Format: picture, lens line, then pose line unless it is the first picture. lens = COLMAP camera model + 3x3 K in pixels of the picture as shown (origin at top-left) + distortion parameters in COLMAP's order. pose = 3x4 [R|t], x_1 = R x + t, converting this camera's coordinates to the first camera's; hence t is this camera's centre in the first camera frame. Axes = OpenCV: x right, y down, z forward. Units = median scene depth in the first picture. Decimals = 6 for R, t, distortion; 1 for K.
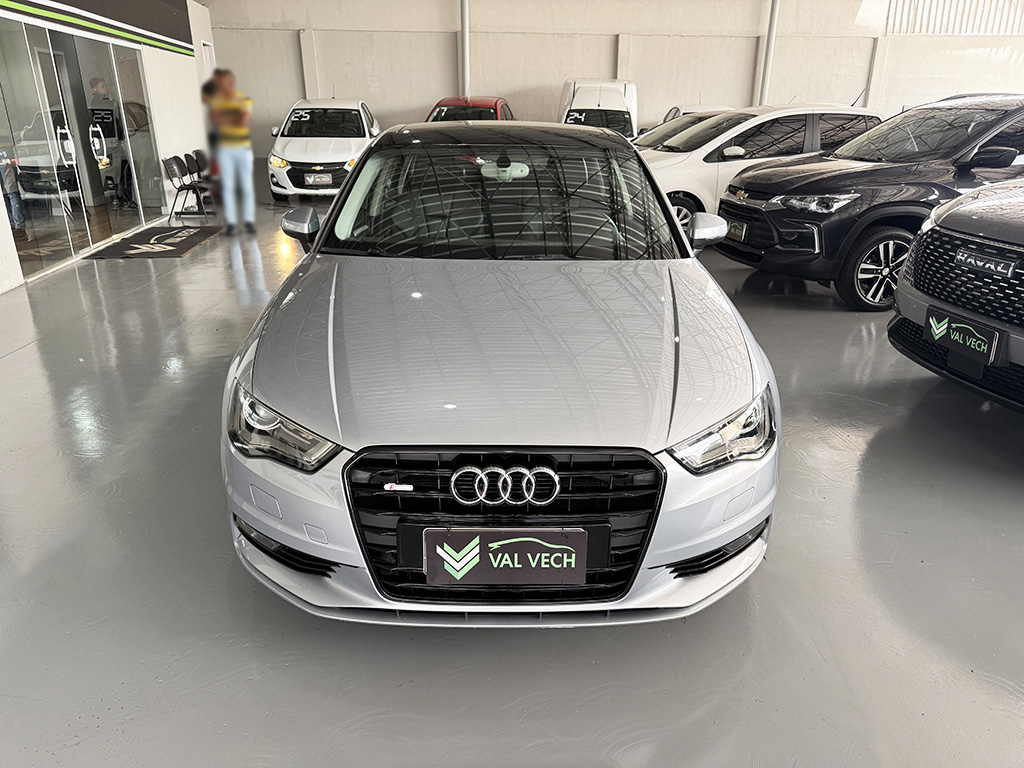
lens RADIAL K [[740.5, 0, 511.9], [0, 740.5, 383.4], [0, 0, 1]] dist [0.037279, -0.038530]
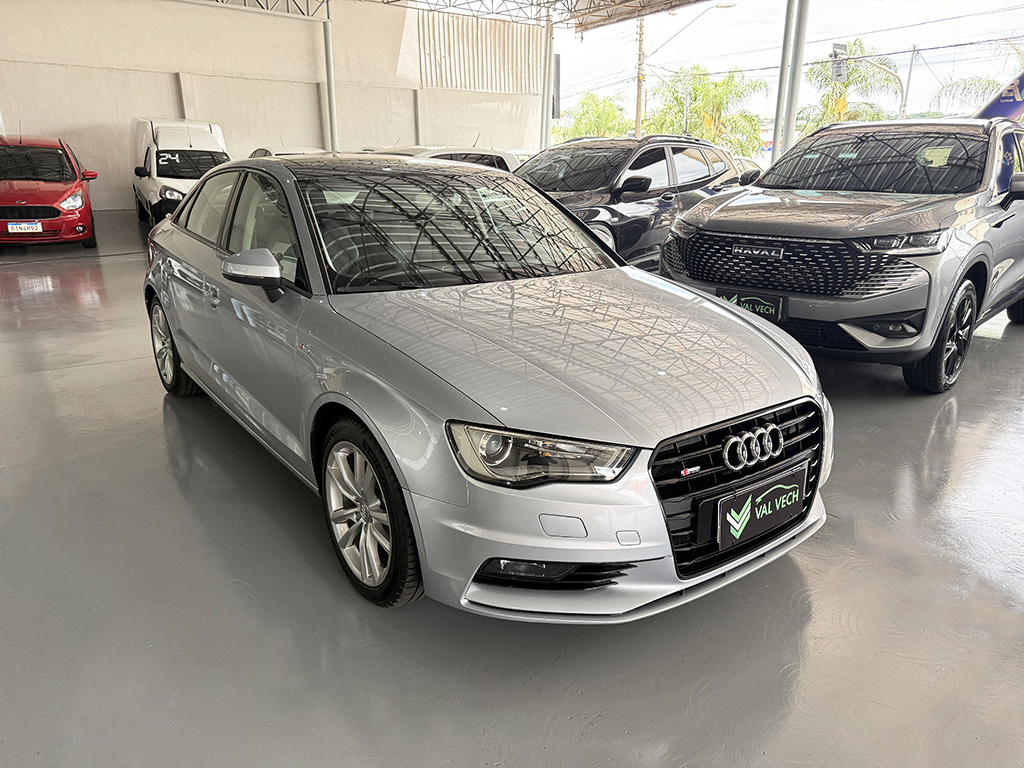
lens RADIAL K [[740.5, 0, 509.4], [0, 740.5, 387.2], [0, 0, 1]] dist [0.037279, -0.038530]
pose [[0.811171, -0.178668, 0.556848, -0.198199], [0.205964, 0.978461, 0.013915, -0.010377], [-0.547340, 0.103403, 0.830498, 0.047199]]
